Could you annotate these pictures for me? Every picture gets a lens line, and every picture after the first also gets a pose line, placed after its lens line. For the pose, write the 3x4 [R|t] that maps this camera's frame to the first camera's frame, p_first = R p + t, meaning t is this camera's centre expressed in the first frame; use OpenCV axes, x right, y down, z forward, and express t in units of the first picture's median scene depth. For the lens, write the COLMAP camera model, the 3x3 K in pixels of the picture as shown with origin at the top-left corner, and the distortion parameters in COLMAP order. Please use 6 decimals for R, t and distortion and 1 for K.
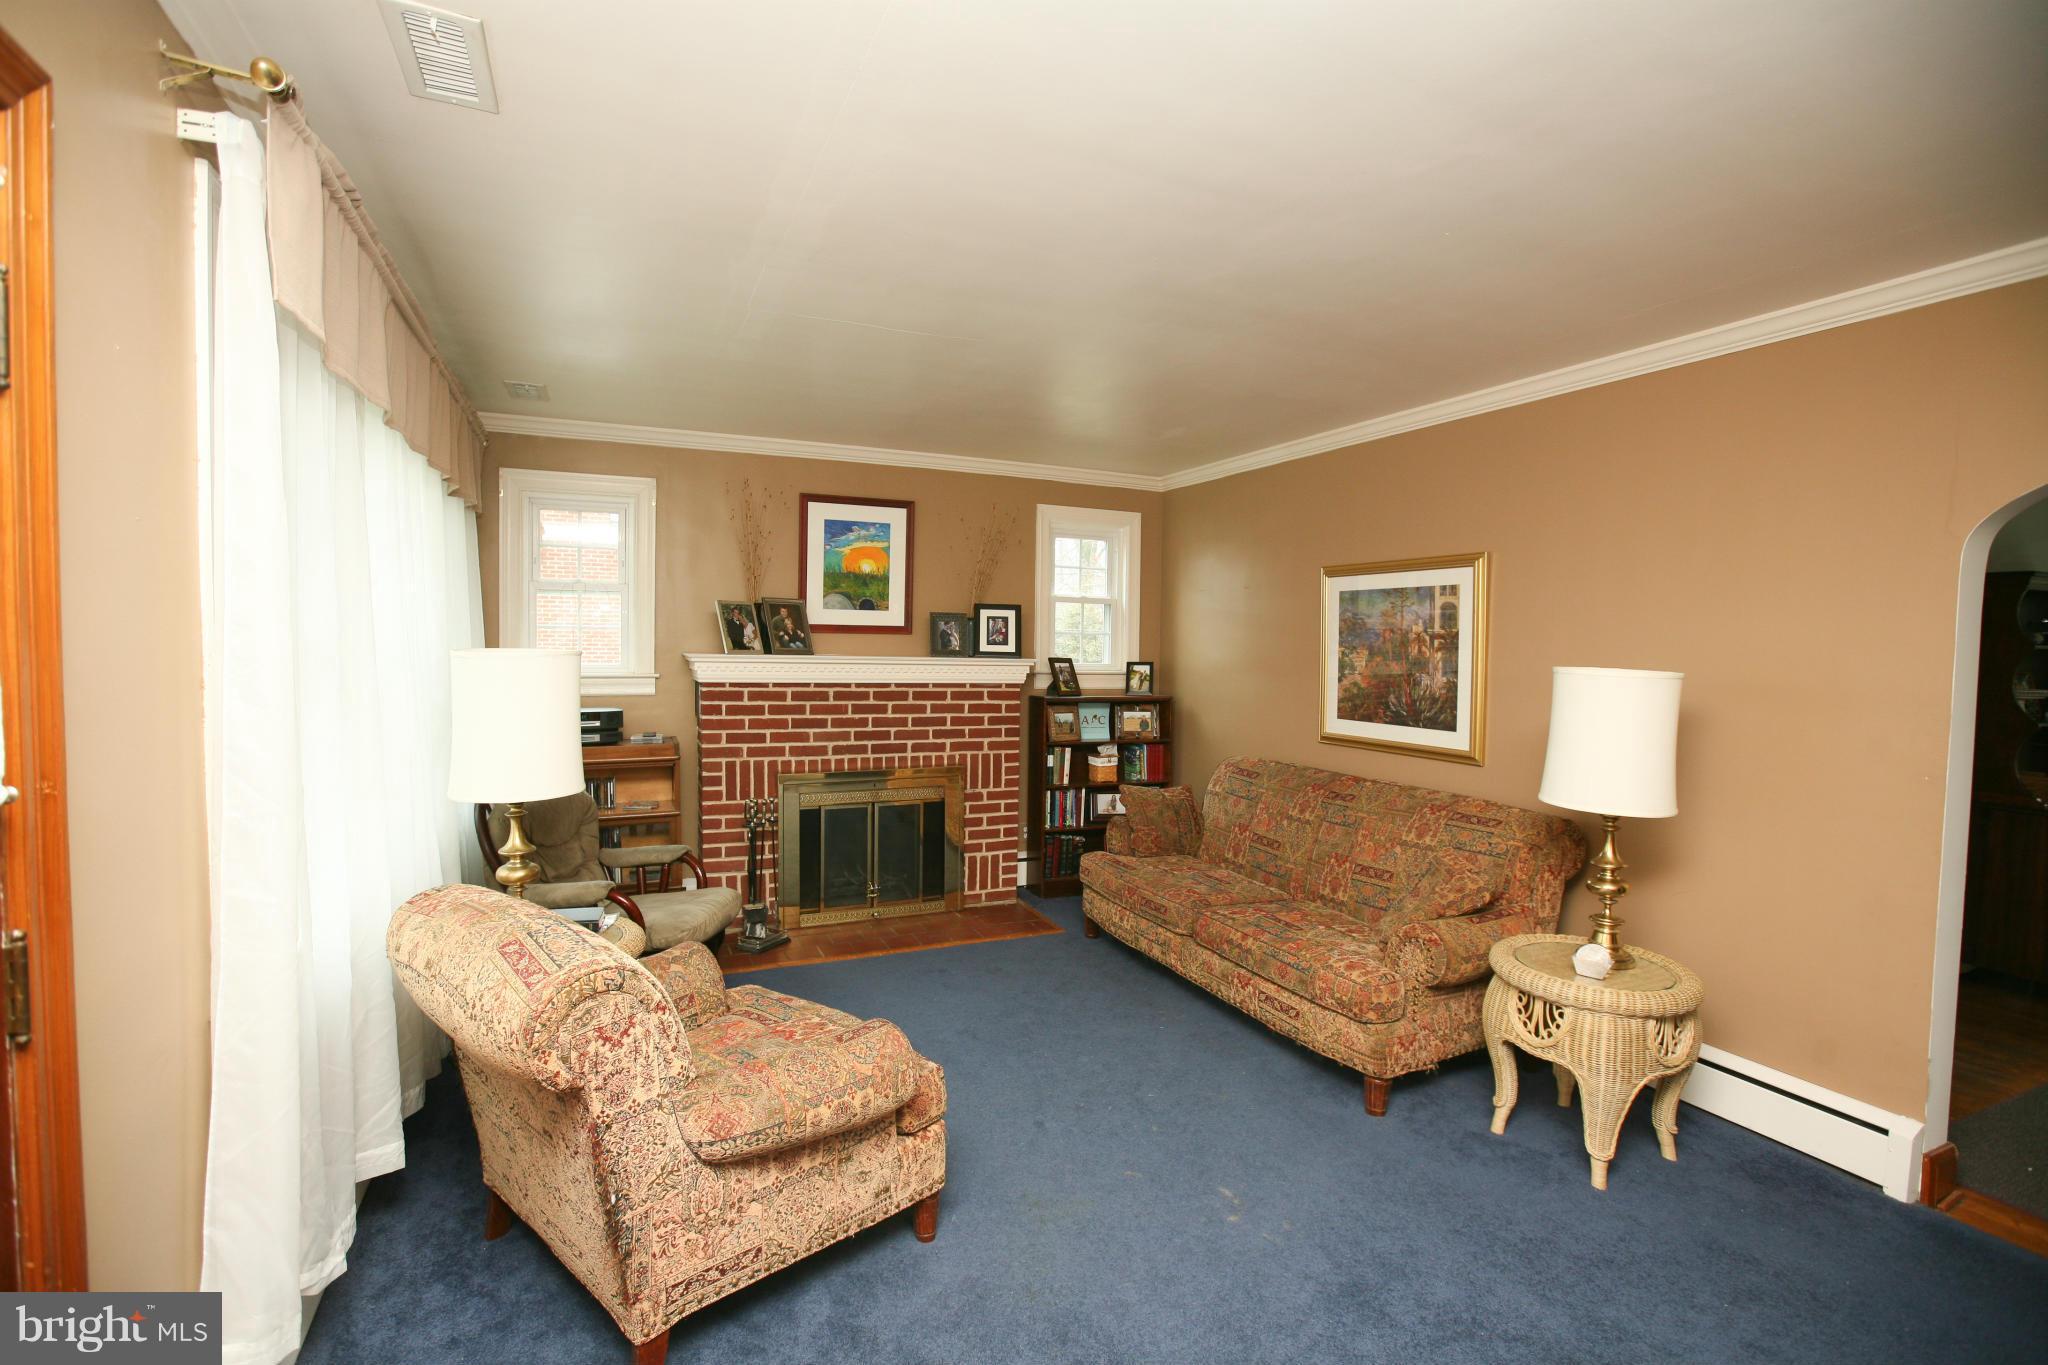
lens RADIAL K [[947.2, 0, 1011.7], [0, 947.2, 680.9], [0, 0, 1]] dist [-0.064615, 0.033676]
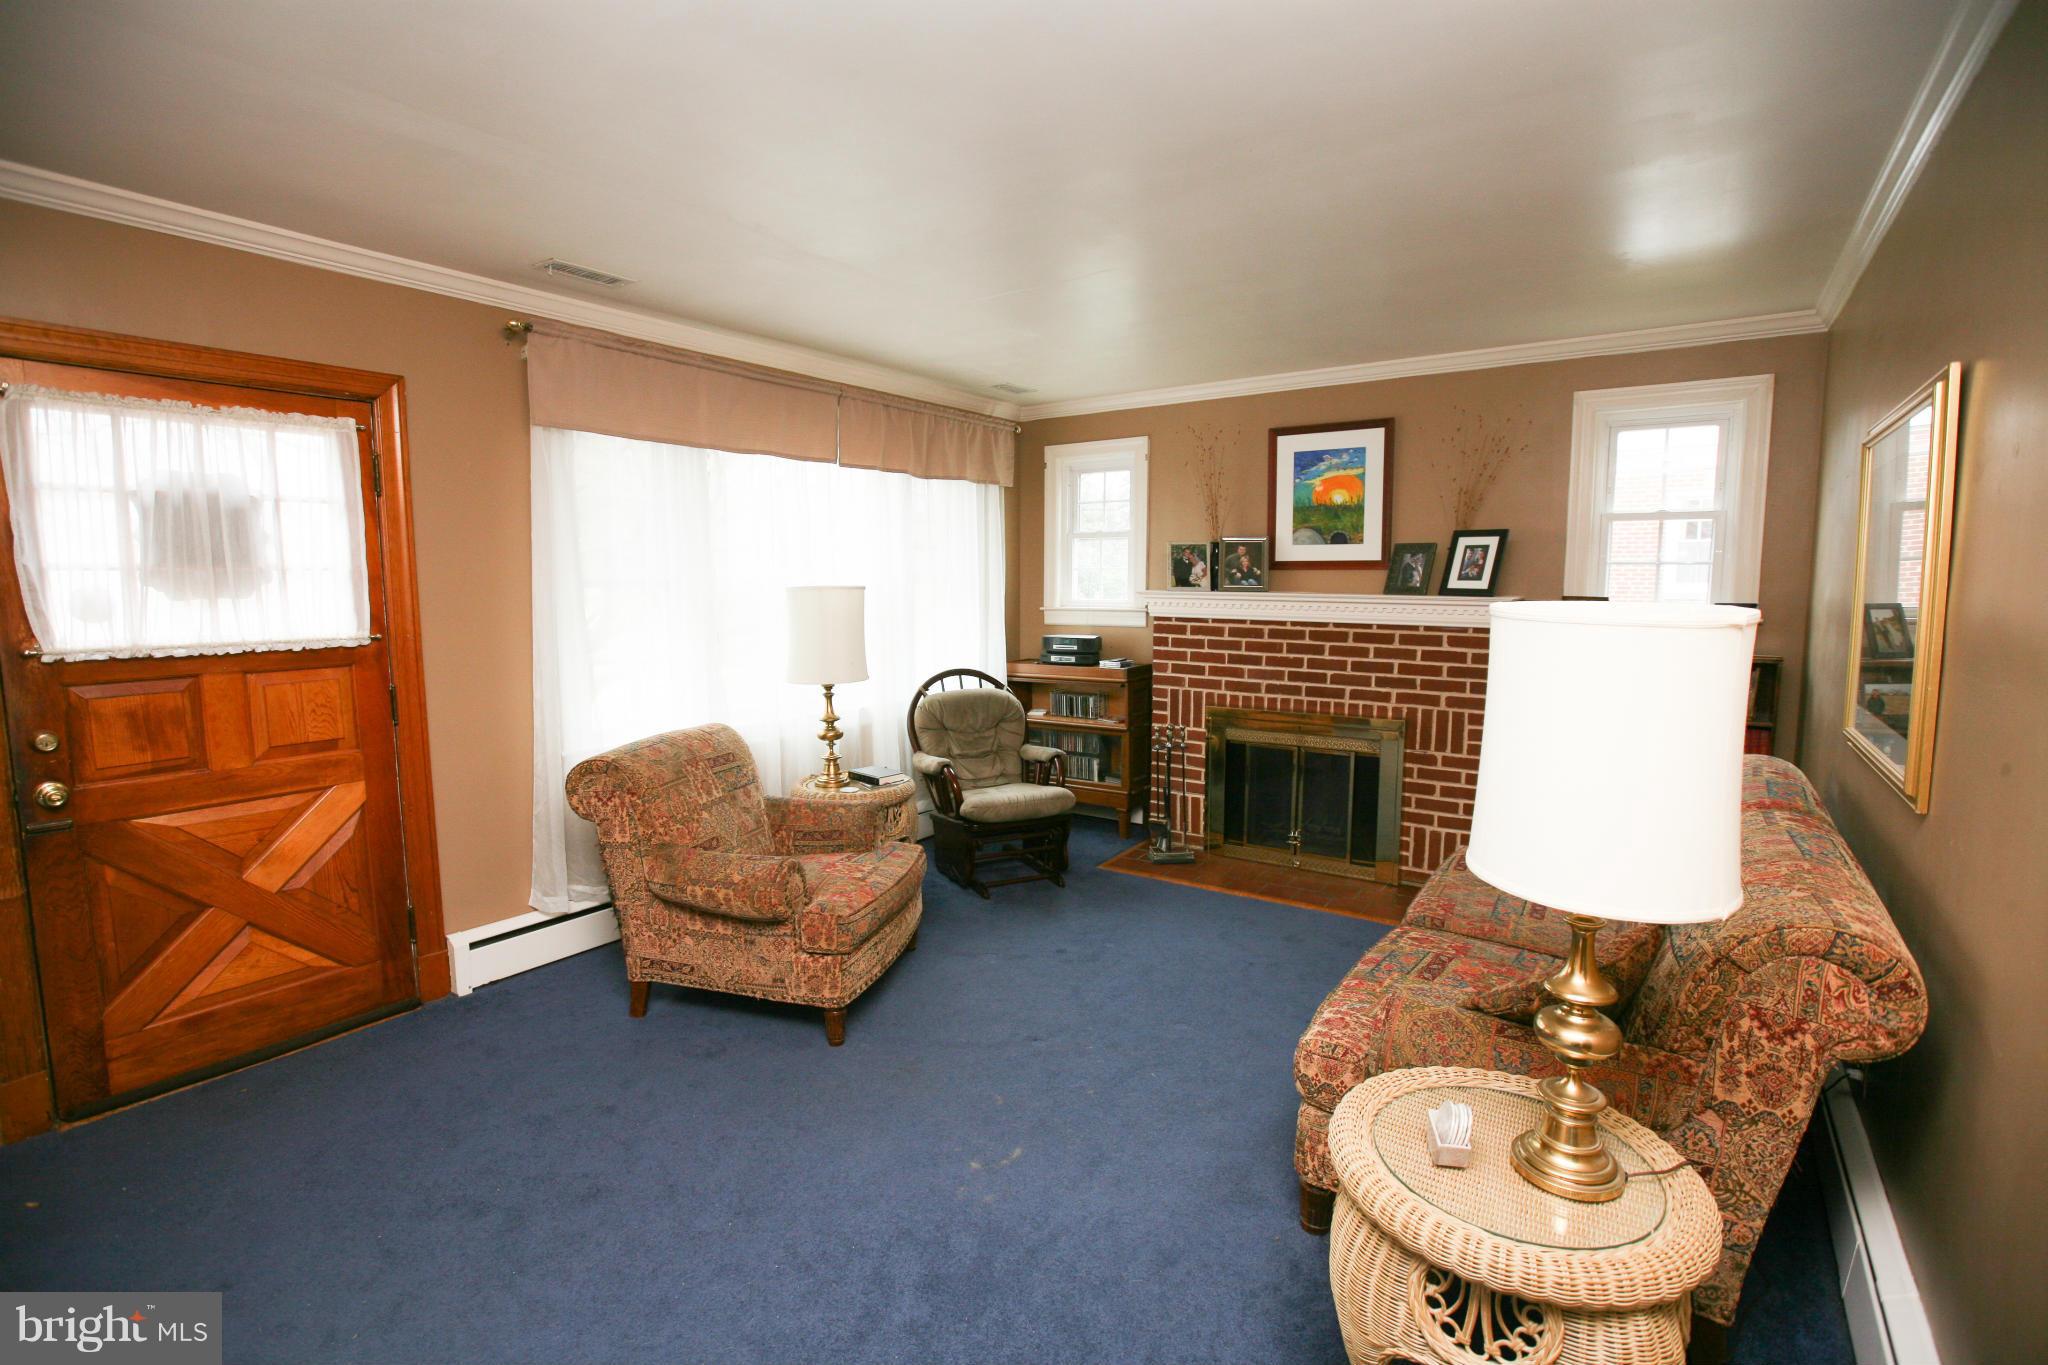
lens RADIAL K [[947.2, 0, 1011.7], [0, 947.2, 680.9], [0, 0, 1]] dist [-0.064615, 0.033676]
pose [[0.494269, 0.076902, -0.865901, 0.518737], [-0.026136, 0.996944, 0.073621, -0.000317], [0.868916, -0.013758, 0.494769, 0.270430]]
